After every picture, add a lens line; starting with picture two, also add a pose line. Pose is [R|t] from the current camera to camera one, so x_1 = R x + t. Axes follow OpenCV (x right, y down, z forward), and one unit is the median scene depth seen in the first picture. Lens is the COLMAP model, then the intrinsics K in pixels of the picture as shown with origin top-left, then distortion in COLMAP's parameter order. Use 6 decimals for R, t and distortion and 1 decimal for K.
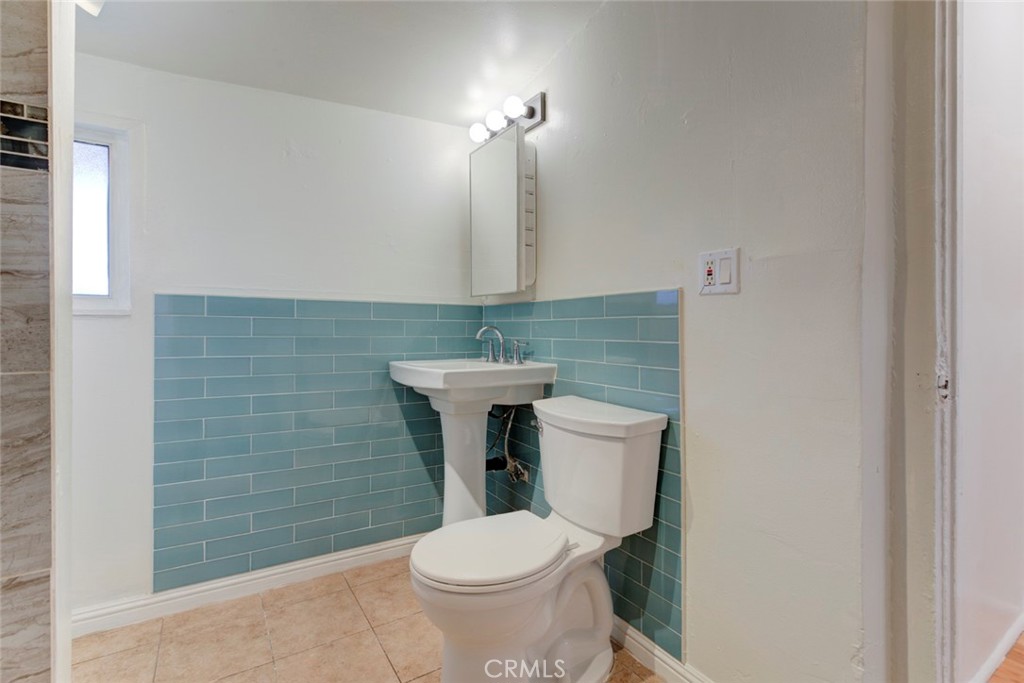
lens RADIAL K [[472.7, 0, 511.1], [0, 472.7, 338.6], [0, 0, 1]] dist [-0.005468, -0.000466]
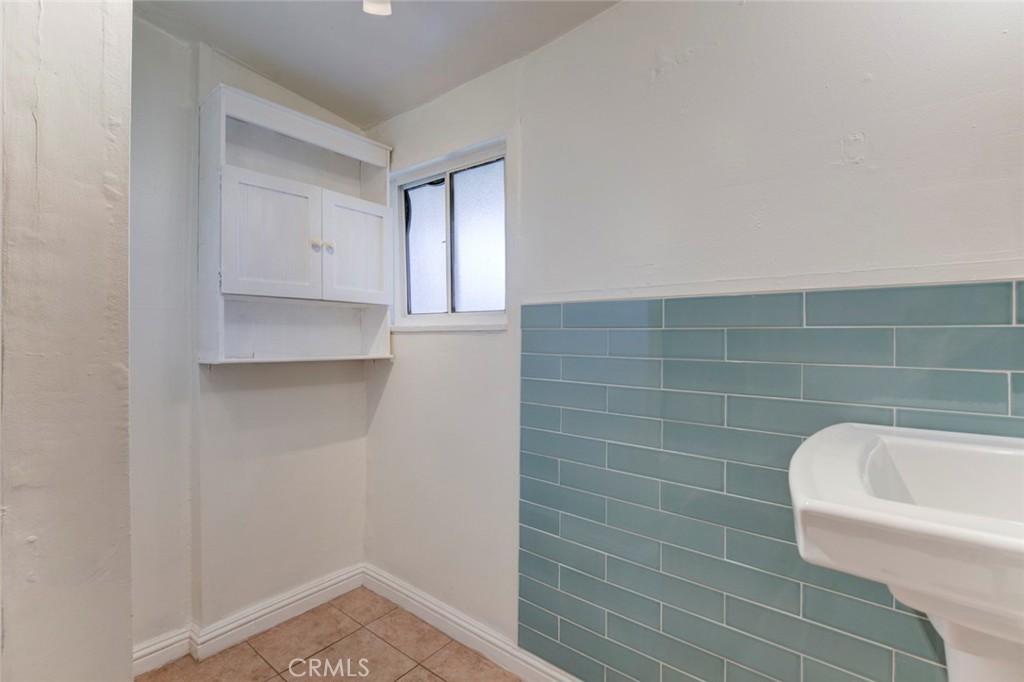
lens RADIAL K [[472.7, 0, 511.4], [0, 472.7, 330.6], [0, 0, 1]] dist [-0.005468, -0.000466]
pose [[0.334107, -0.007801, -0.942503, 0.068605], [-0.004584, 0.999940, -0.009901, -0.038352], [0.942524, 0.007629, 0.334052, 0.686136]]
